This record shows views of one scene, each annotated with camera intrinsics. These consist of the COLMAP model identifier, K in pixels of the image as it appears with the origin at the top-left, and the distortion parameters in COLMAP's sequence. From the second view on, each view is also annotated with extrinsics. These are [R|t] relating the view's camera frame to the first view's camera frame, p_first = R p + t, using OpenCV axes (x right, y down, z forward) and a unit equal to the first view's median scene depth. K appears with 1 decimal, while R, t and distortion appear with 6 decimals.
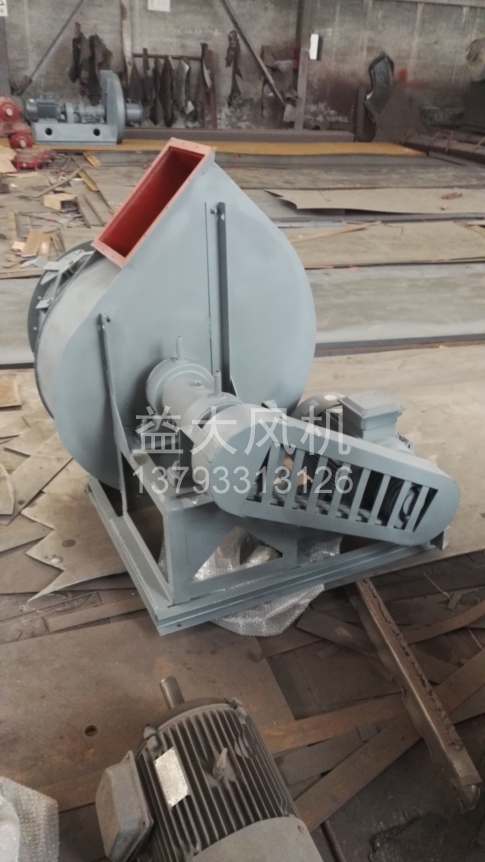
lens RADIAL K [[699.8, 0, 234.2], [0, 699.8, 414.5], [0, 0, 1]] dist [0.086500, -0.084218]
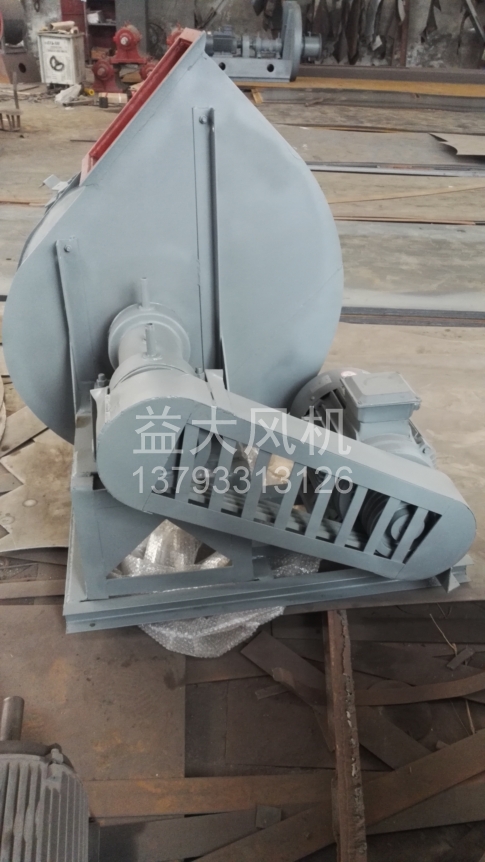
lens RADIAL K [[711.7, 0, 224.4], [0, 711.7, 416.0], [0, 0, 1]] dist [0.099599, -0.098787]
pose [[0.967118, 0.131899, -0.217453, 0.109549], [-0.117991, 0.990117, 0.075805, -0.013675], [0.225303, -0.047655, 0.973123, 0.107308]]
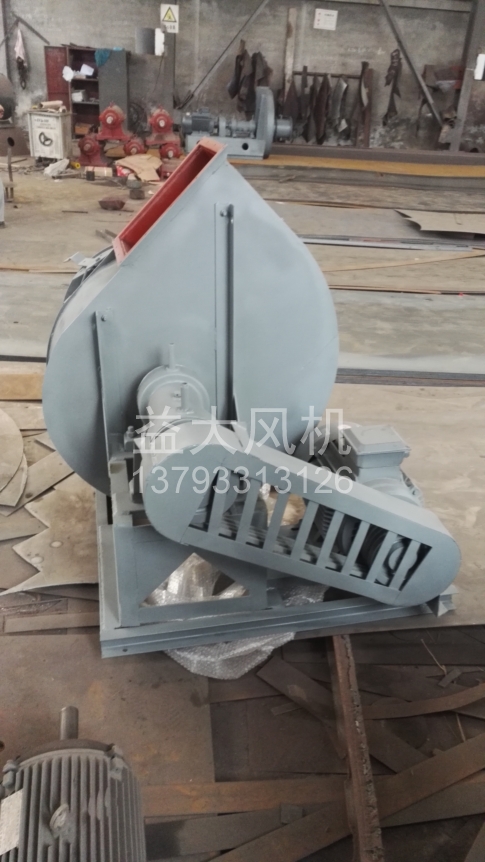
lens RADIAL K [[698.6, 0, 227.7], [0, 698.6, 413.7], [0, 0, 1]] dist [0.089477, -0.068844]
pose [[0.975572, 0.115294, -0.186992, 0.093984], [-0.119456, 0.992777, -0.011103, -0.008302], [0.184361, 0.033169, 0.982299, 0.047784]]
